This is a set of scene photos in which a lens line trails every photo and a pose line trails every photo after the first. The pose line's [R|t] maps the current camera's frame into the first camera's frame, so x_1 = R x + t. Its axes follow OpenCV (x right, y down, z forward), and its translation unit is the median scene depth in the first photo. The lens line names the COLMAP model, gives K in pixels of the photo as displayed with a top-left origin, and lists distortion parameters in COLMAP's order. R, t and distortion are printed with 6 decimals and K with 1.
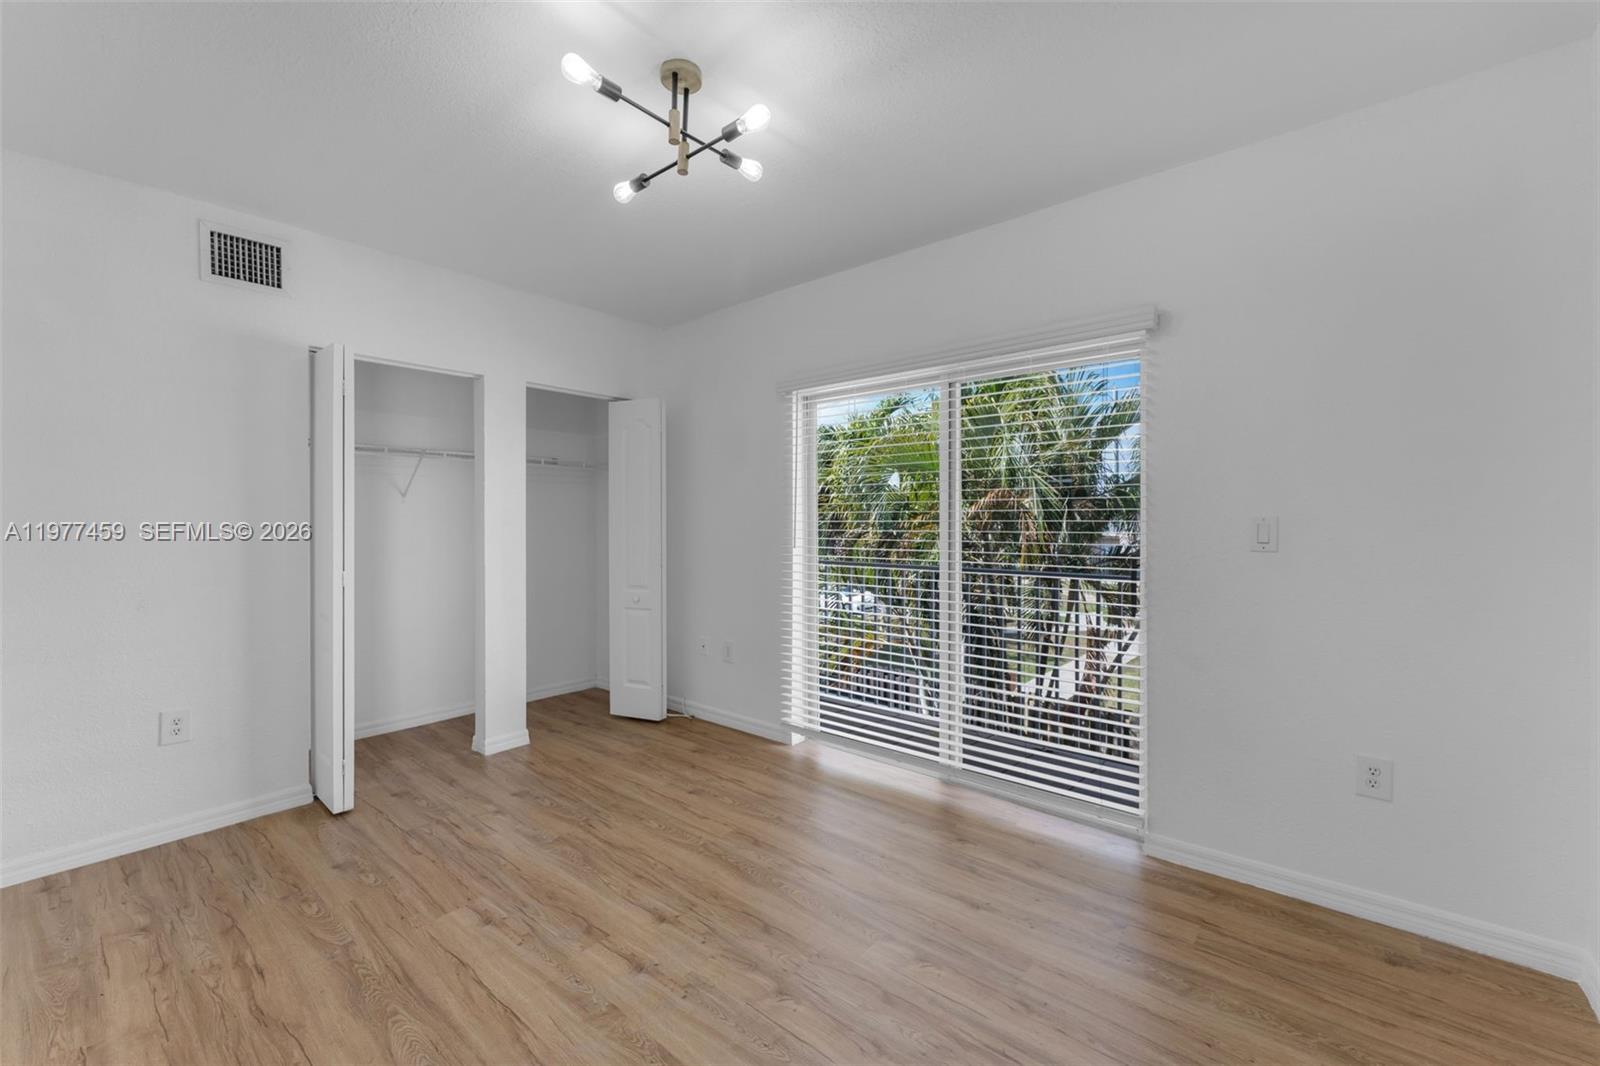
lens RADIAL K [[644.9, 0, 798.5], [0, 644.9, 519.2], [0, 0, 1]] dist [-0.000237, 0.000051]
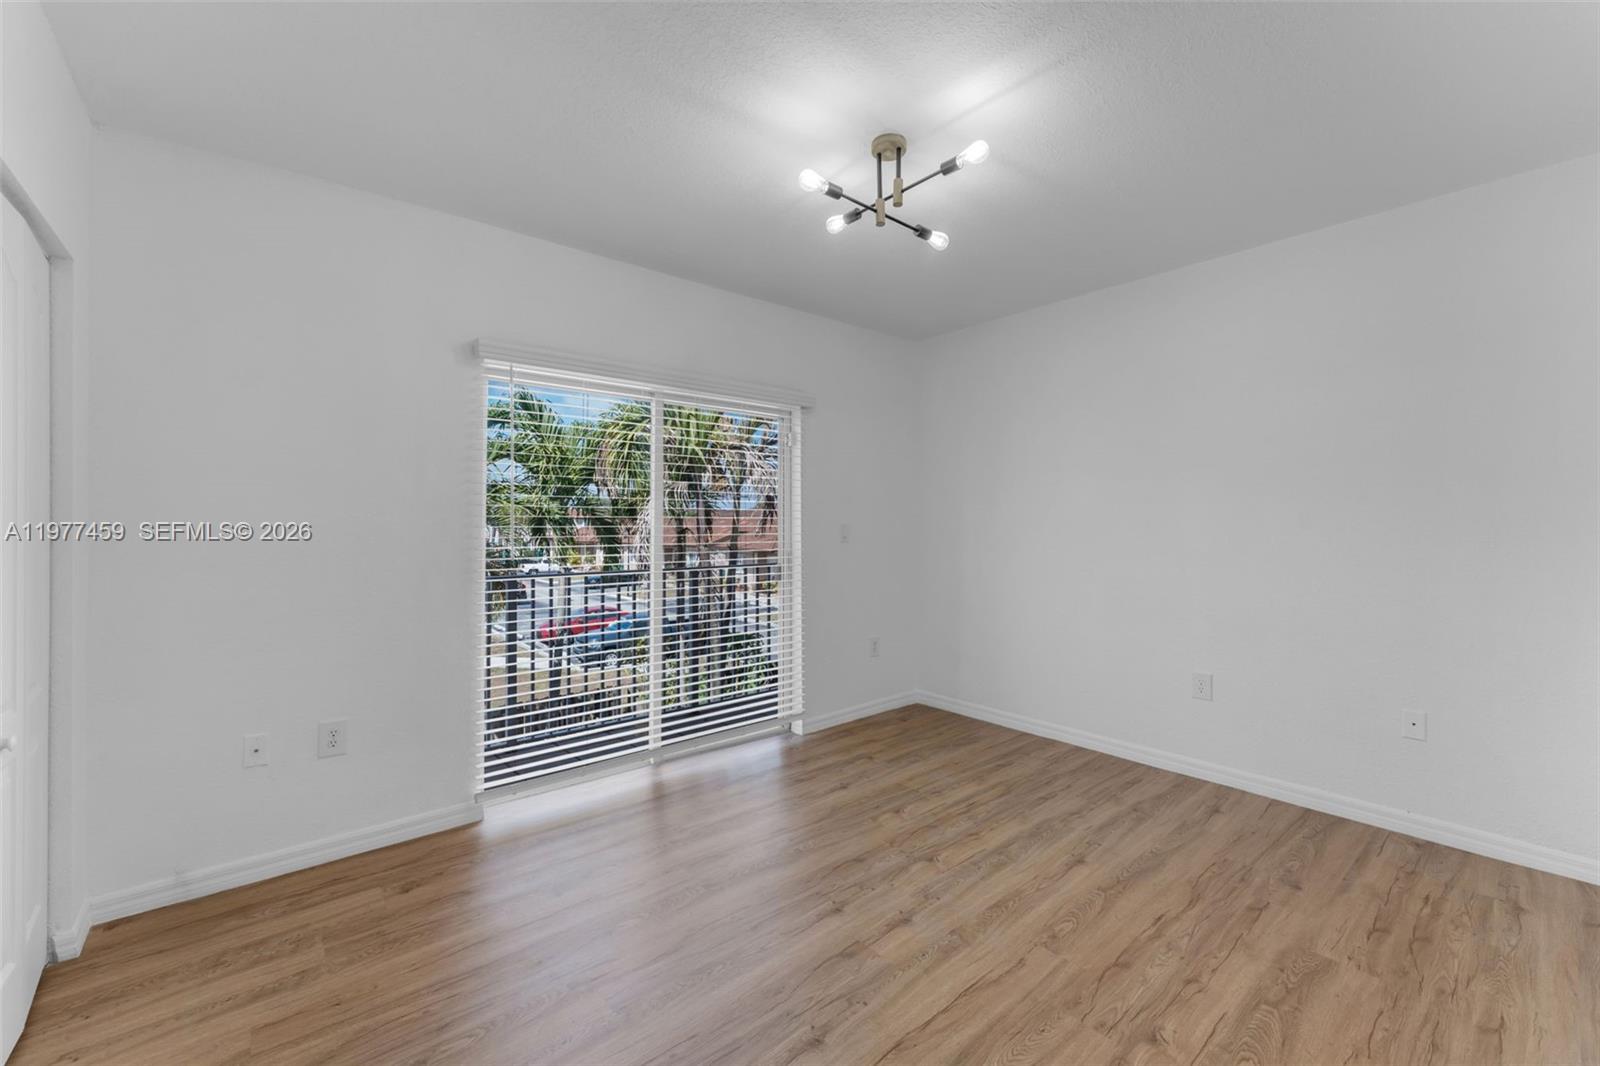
lens RADIAL K [[644.9, 0, 798.5], [0, 644.9, 519.2], [0, 0, 1]] dist [-0.000237, 0.000051]
pose [[0.170482, 0.009434, 0.985316, -1.138661], [-0.001397, 0.999955, -0.009333, 0.000310], [-0.985360, 0.000214, 0.170488, 0.804854]]
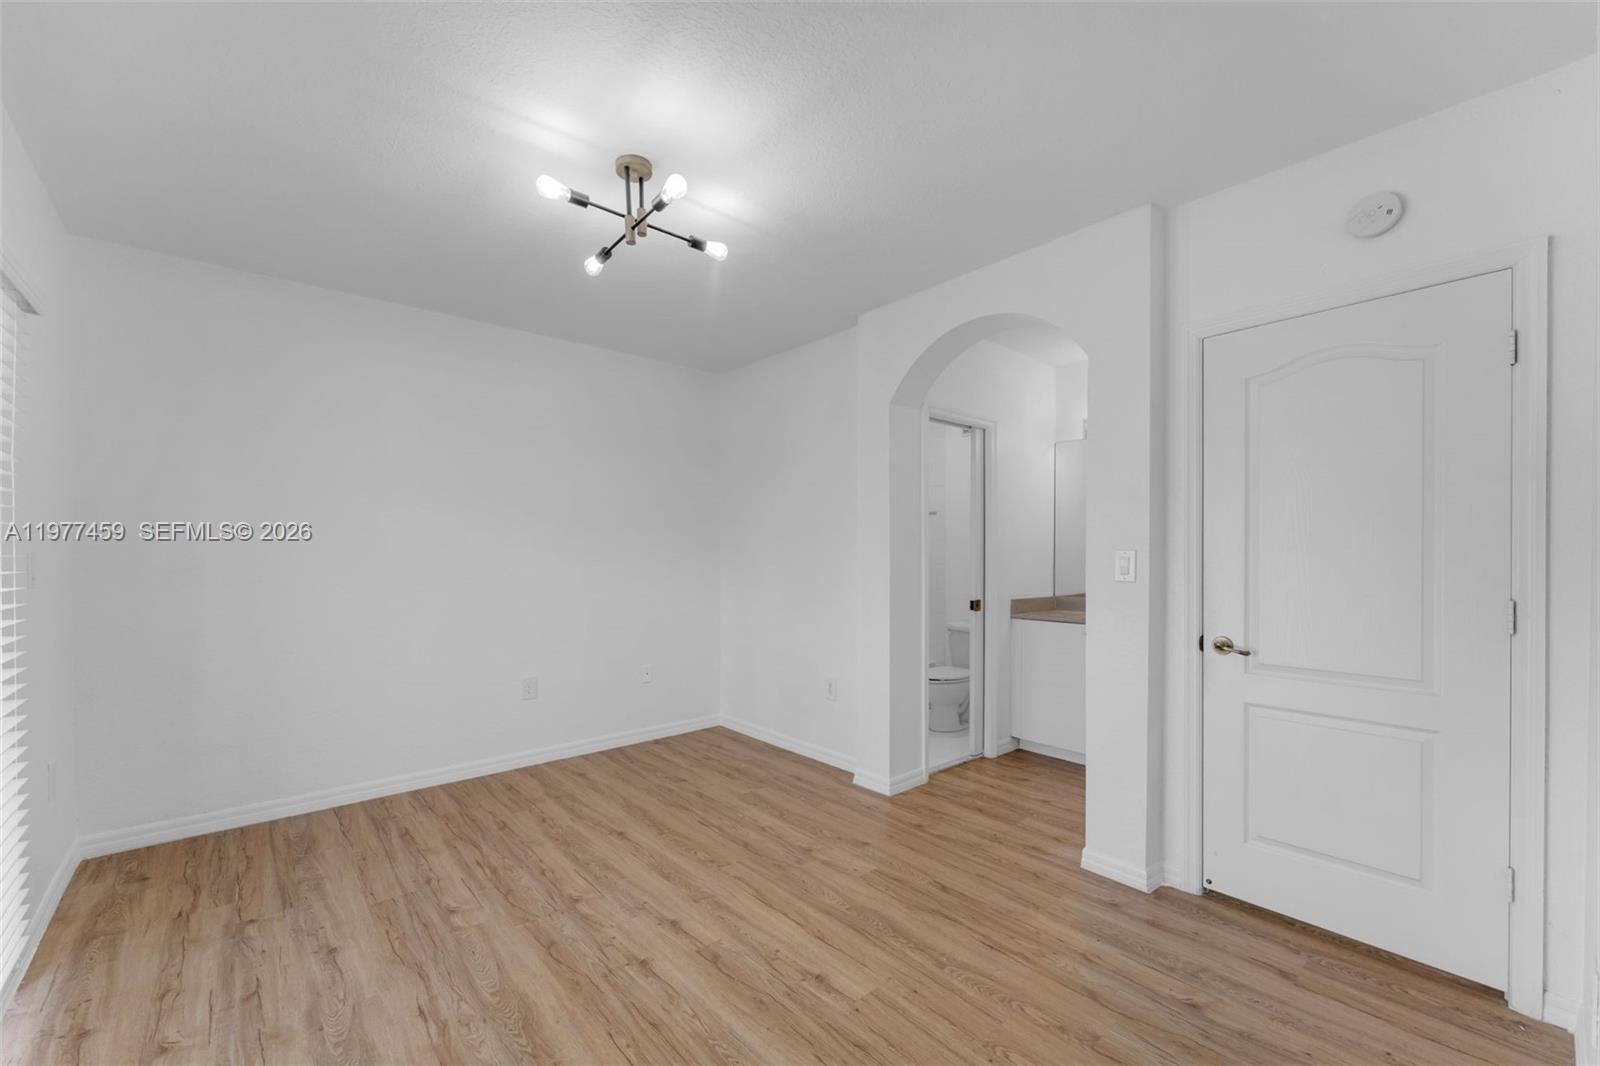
lens RADIAL K [[648.0, 0, 799.9], [0, 648.0, 555.4], [0, 0, 1]] dist [-0.000663, -0.000131]
pose [[-0.988041, 0.002480, 0.154169, -0.544277], [0.002766, 0.999995, 0.001640, 0.003500], [-0.154164, 0.002047, -0.988043, 1.756555]]
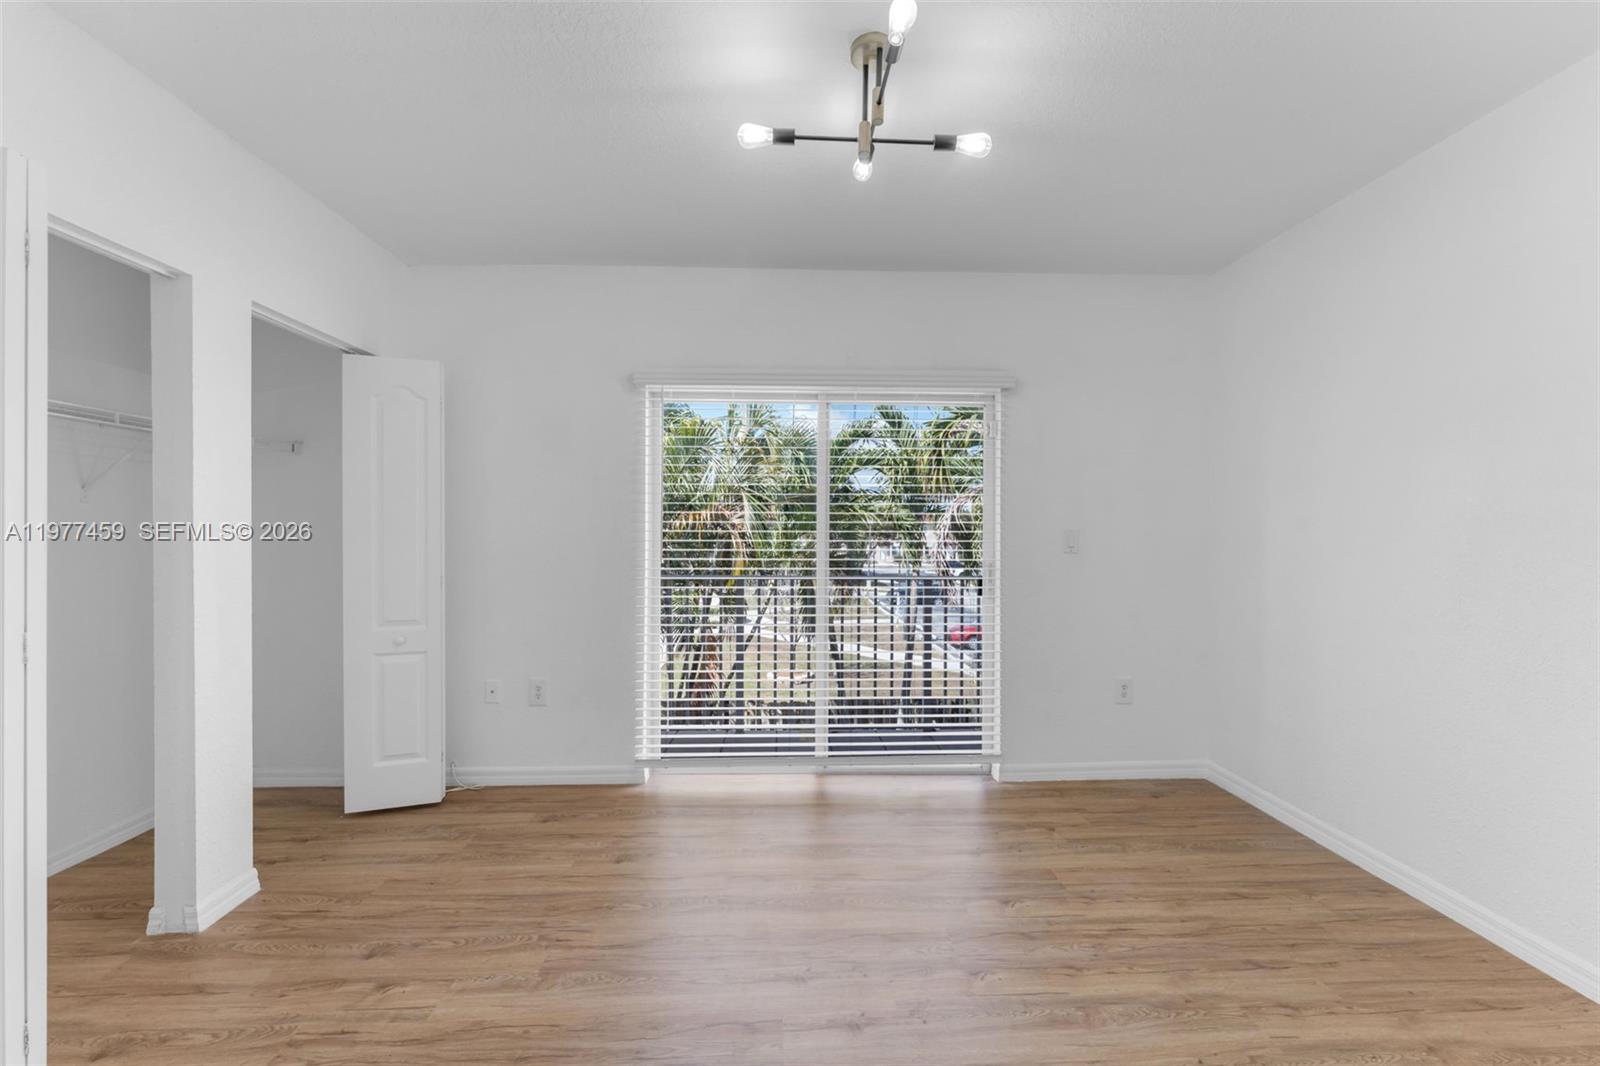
lens RADIAL K [[658.0, 0, 800.0], [0, 658.0, 533.0], [0, 0, 1]] dist [-0.000669, -0.000385]
pose [[0.735847, 0.001131, 0.677146, -0.753313], [-0.006020, 0.999970, 0.004872, 0.000282], [-0.677121, -0.007661, 0.735832, 0.307684]]
